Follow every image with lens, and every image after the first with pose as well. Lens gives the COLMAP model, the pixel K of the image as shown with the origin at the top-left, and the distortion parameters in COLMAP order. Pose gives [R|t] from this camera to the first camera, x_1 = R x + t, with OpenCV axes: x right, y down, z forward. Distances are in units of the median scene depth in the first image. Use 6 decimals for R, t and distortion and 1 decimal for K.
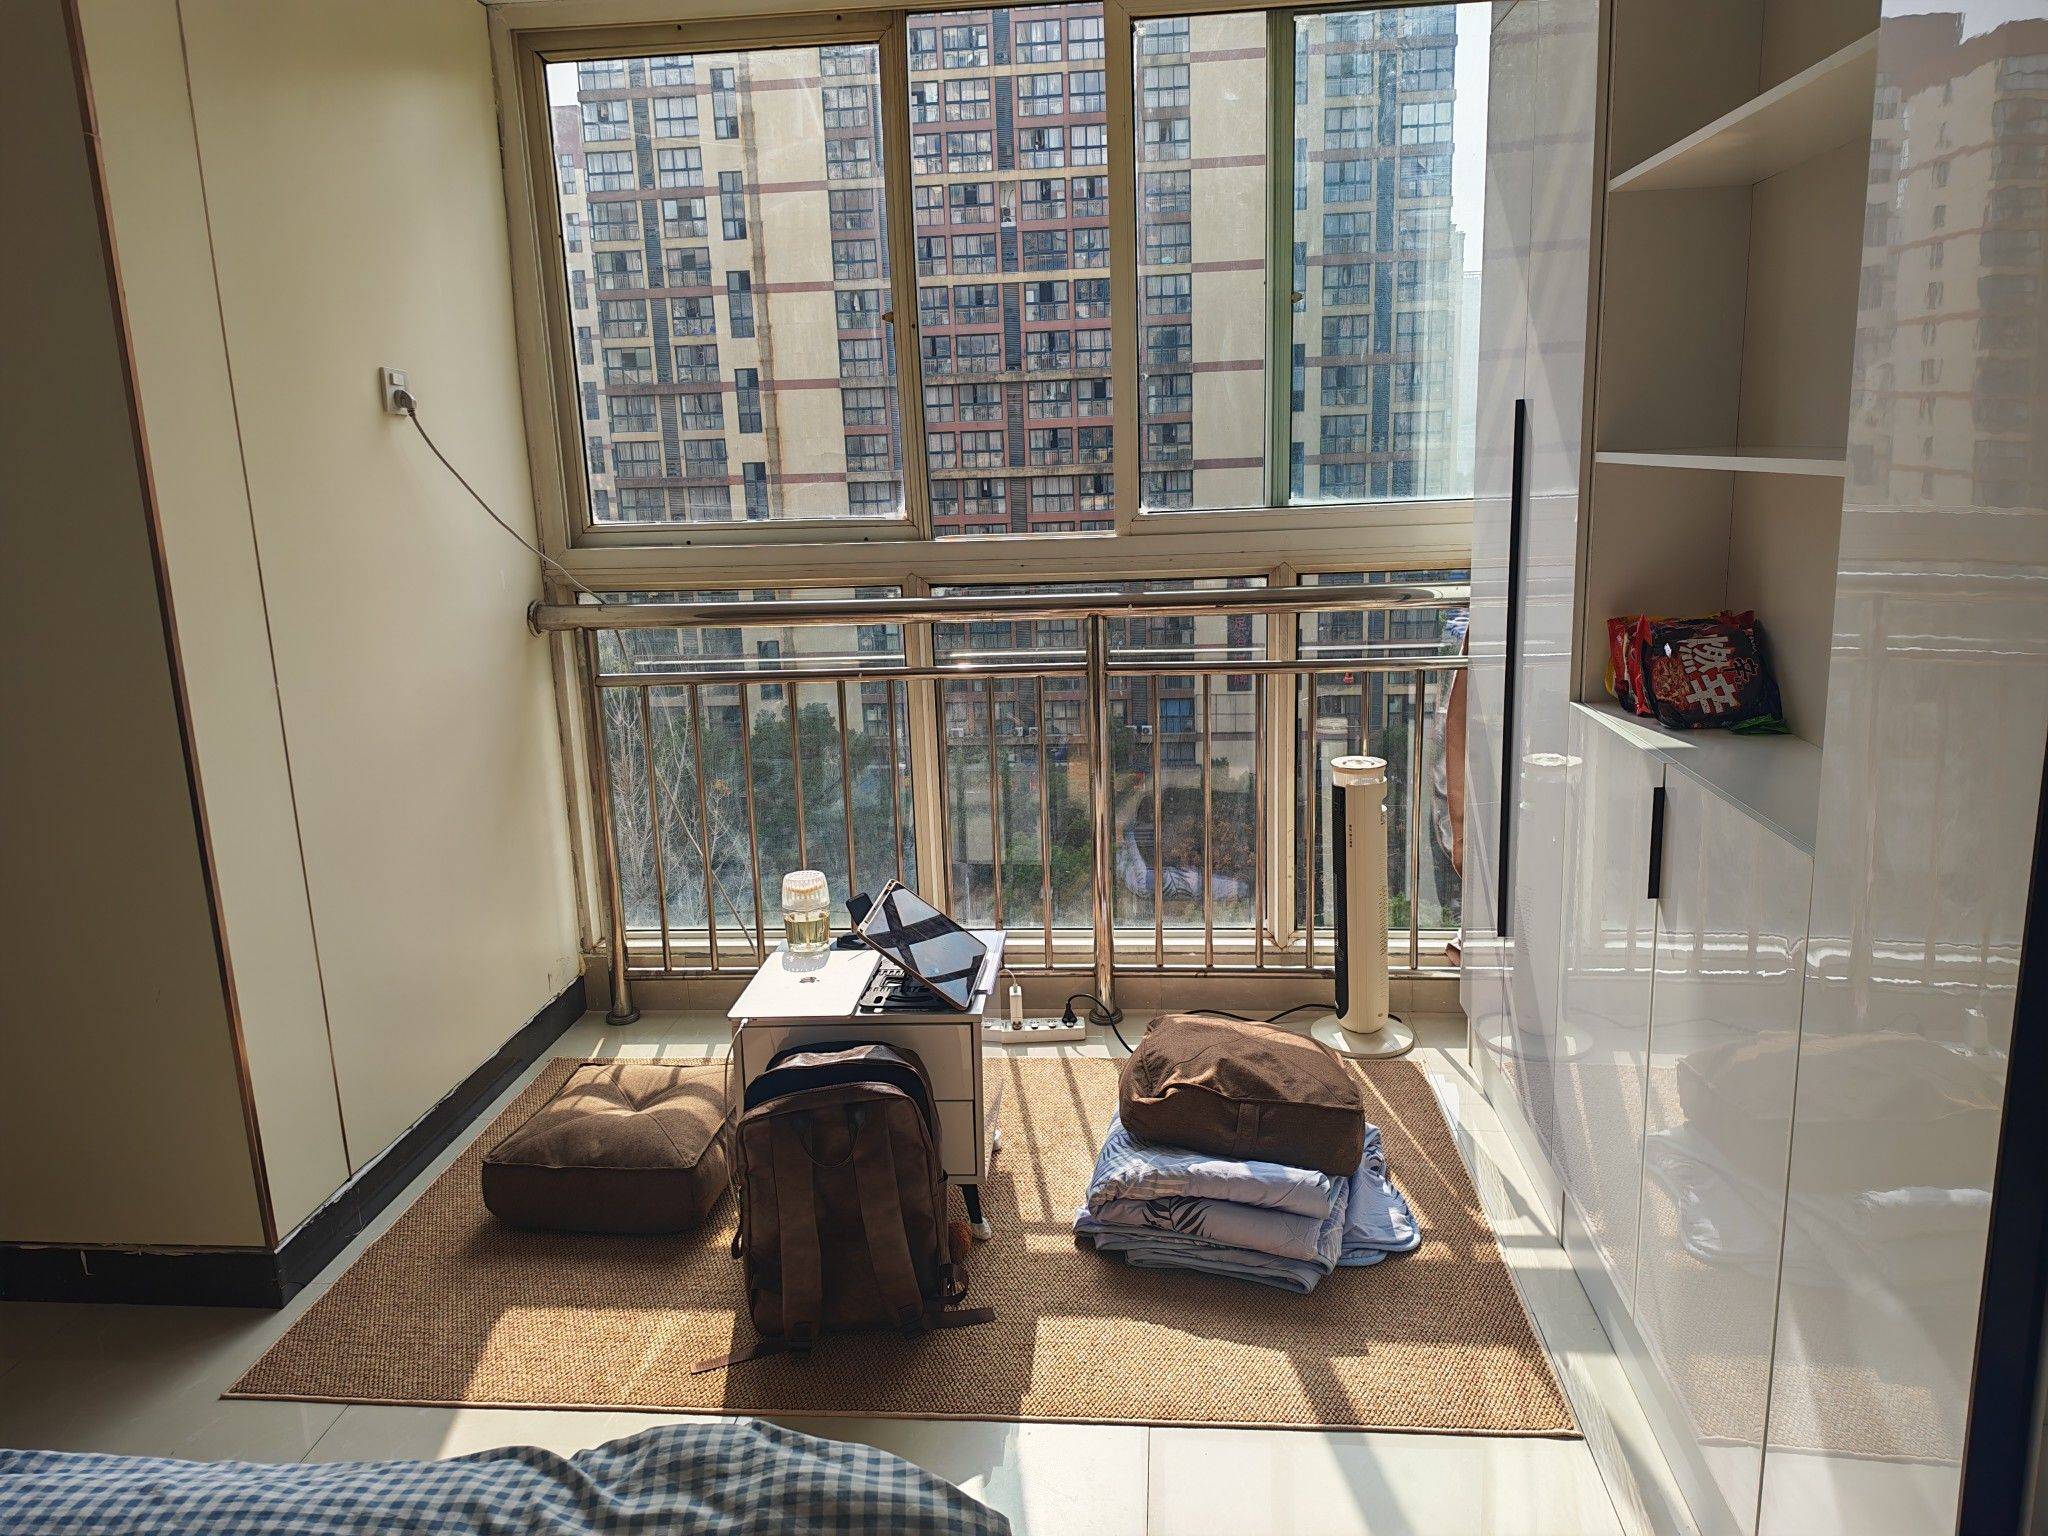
lens RADIAL K [[1393.6, 0, 1024.7], [0, 1393.6, 742.4], [0, 0, 1]] dist [0.061812, -0.059755]
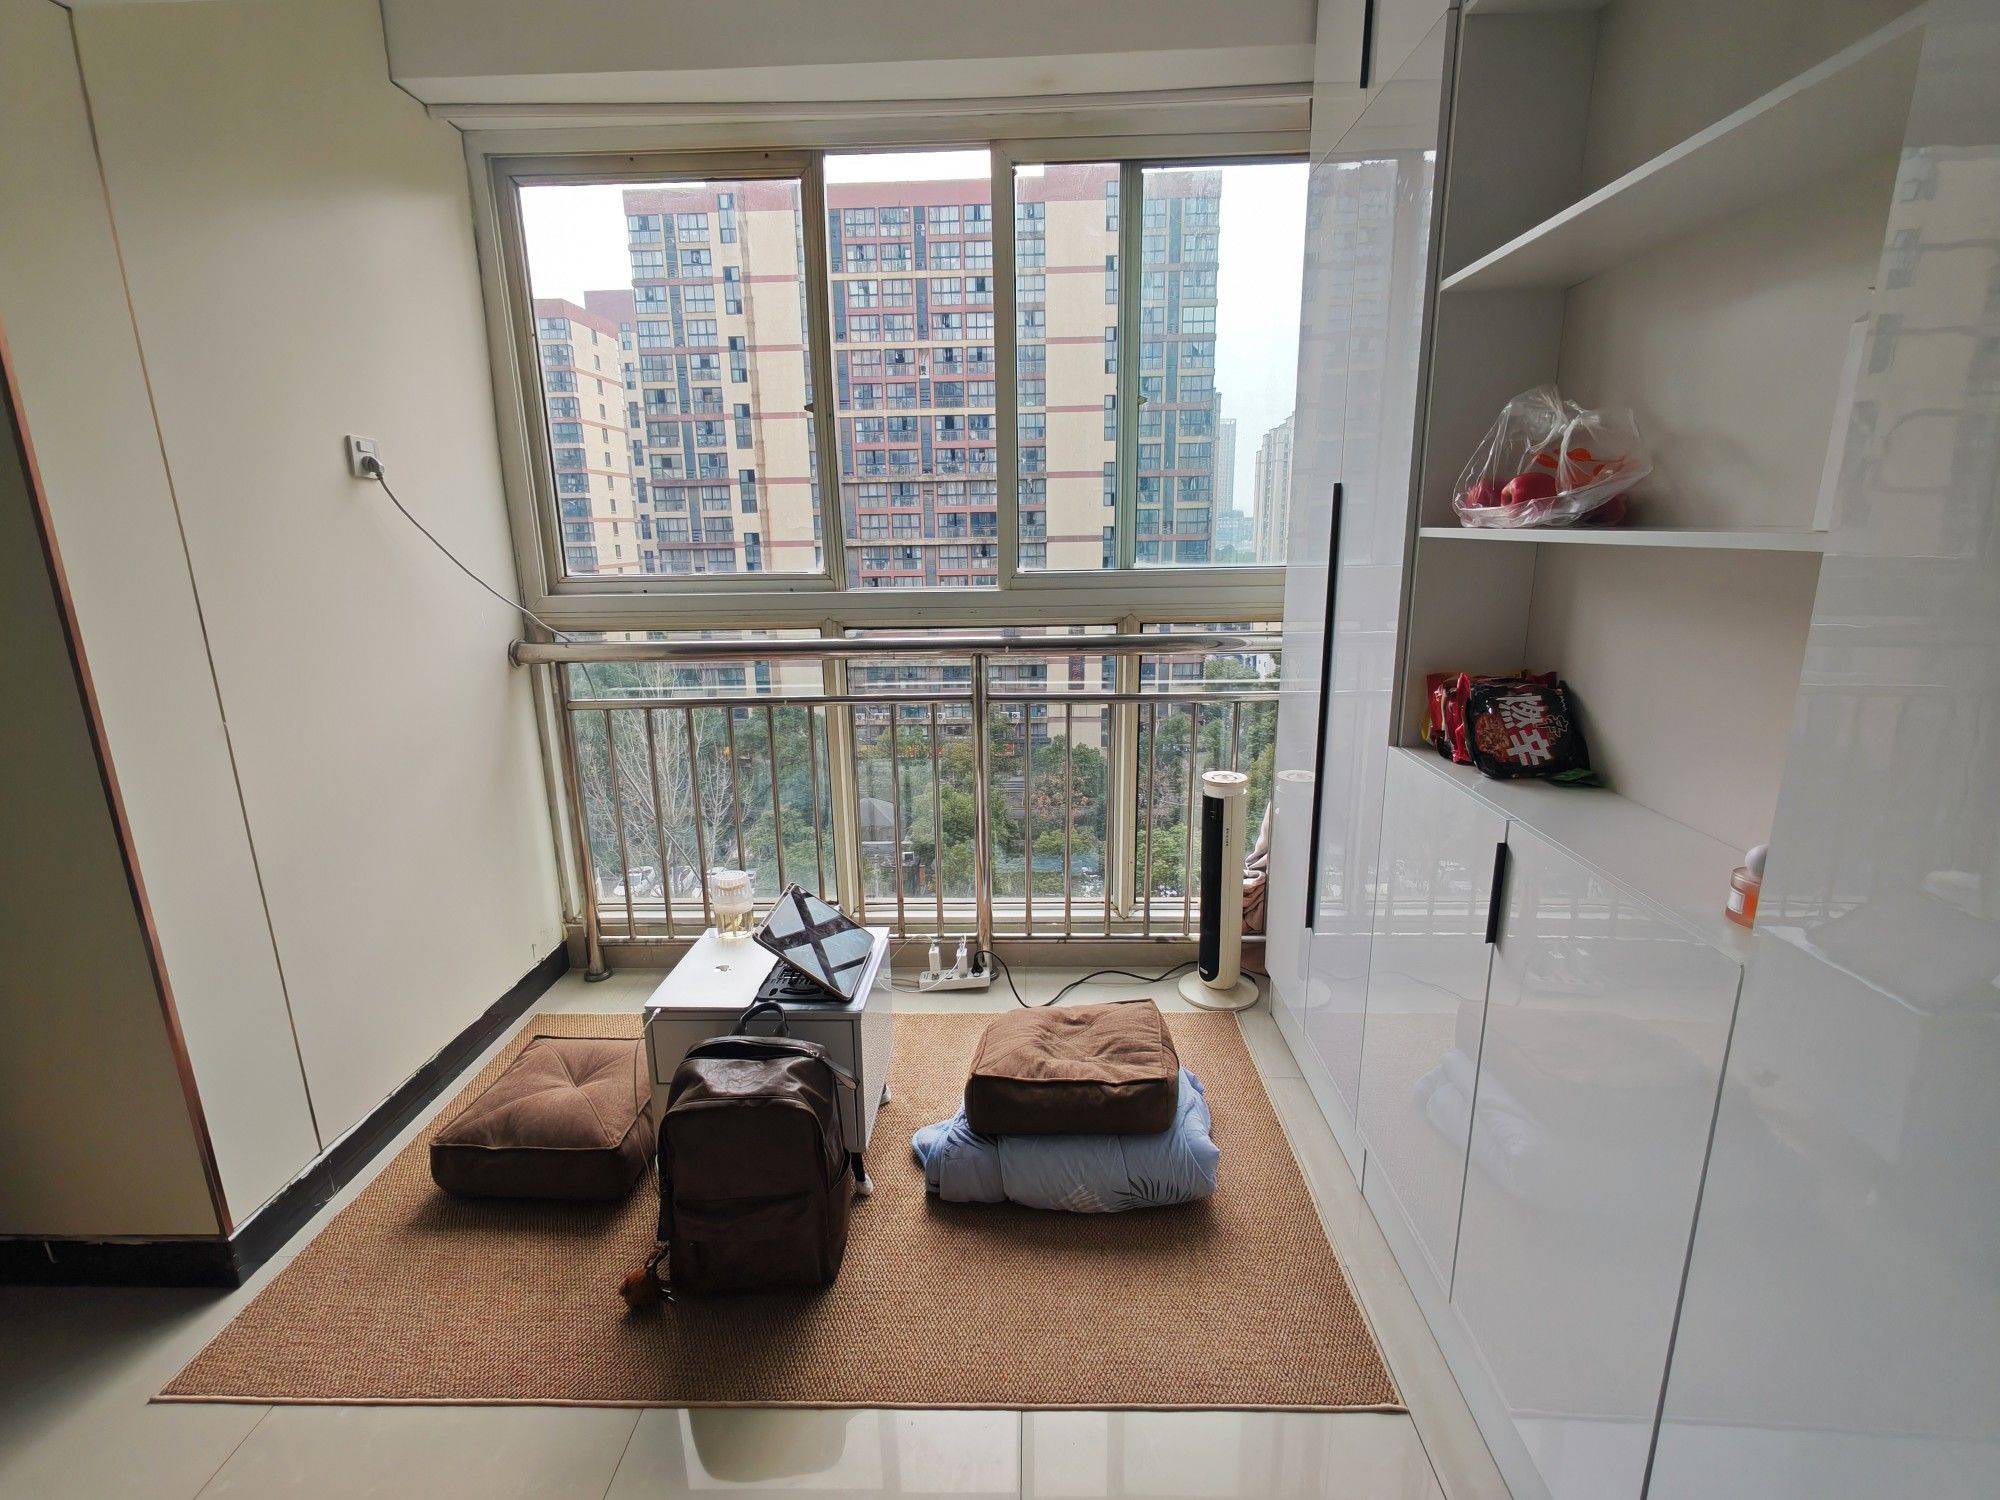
lens RADIAL K [[917.6, 0, 998.1], [0, 917.6, 746.3], [0, 0, 1]] dist [-0.002475, 0.002608]
pose [[0.997641, 0.002178, 0.068607, 0.011767], [-0.004027, 0.999632, 0.026834, -0.031250], [-0.068523, -0.027047, 0.997283, 0.180864]]
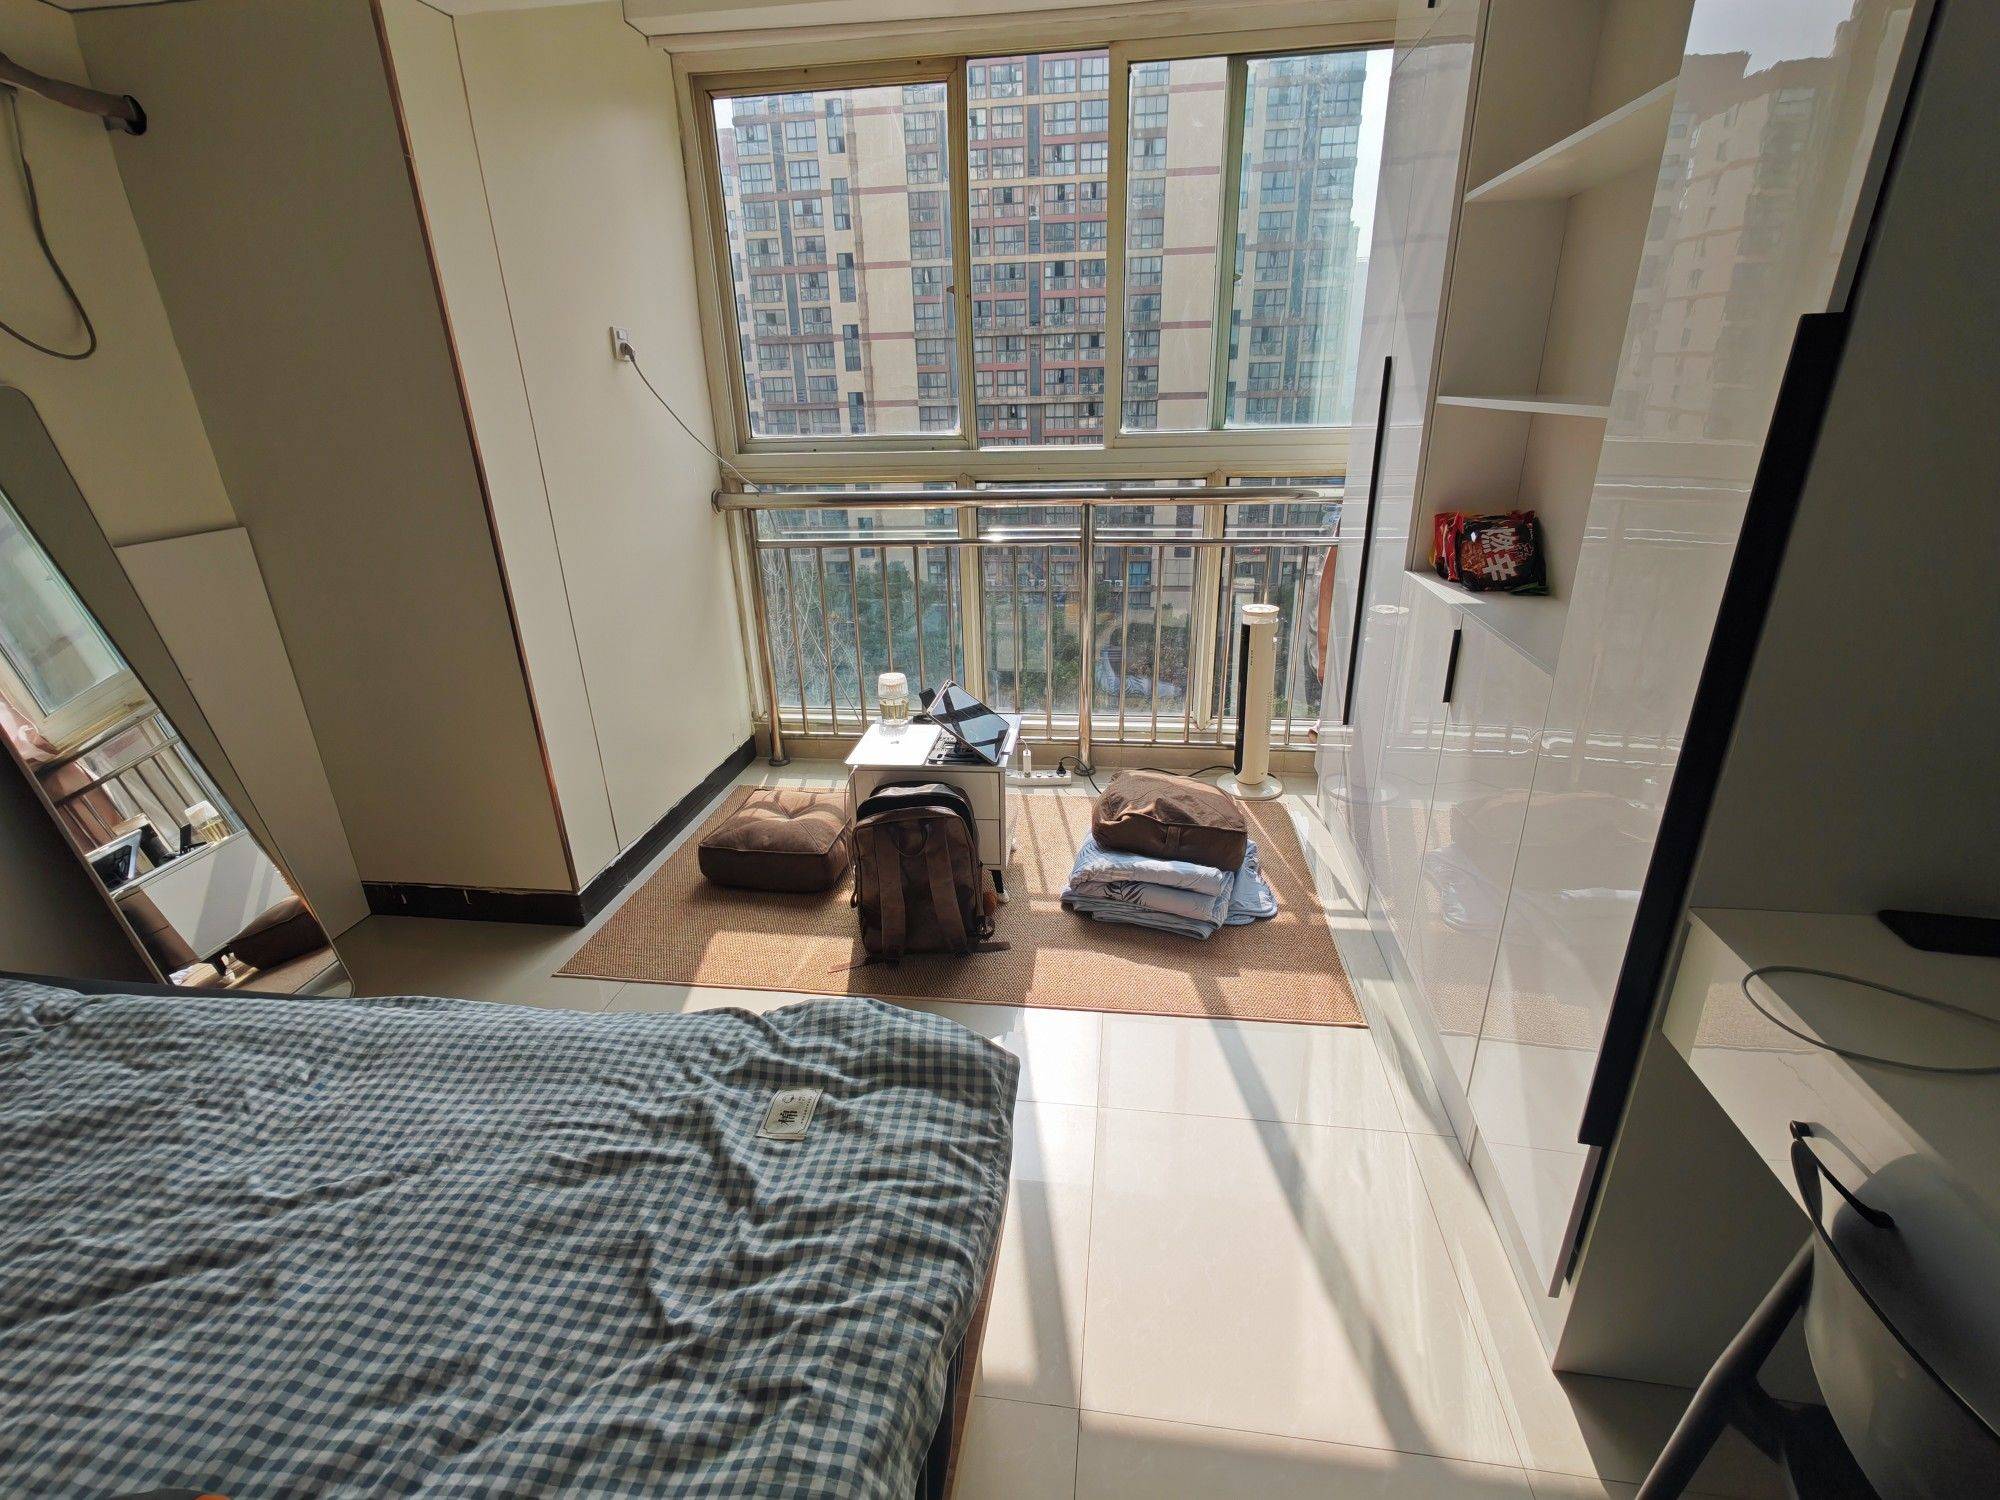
lens RADIAL K [[917.6, 0, 995.8], [0, 917.6, 746.1], [0, 0, 1]] dist [-0.002475, 0.002608]
pose [[0.998890, 0.025601, -0.039550, -0.001484], [-0.018575, 0.985477, 0.168788, -0.001054], [0.043297, -0.167865, 0.984859, -0.006474]]
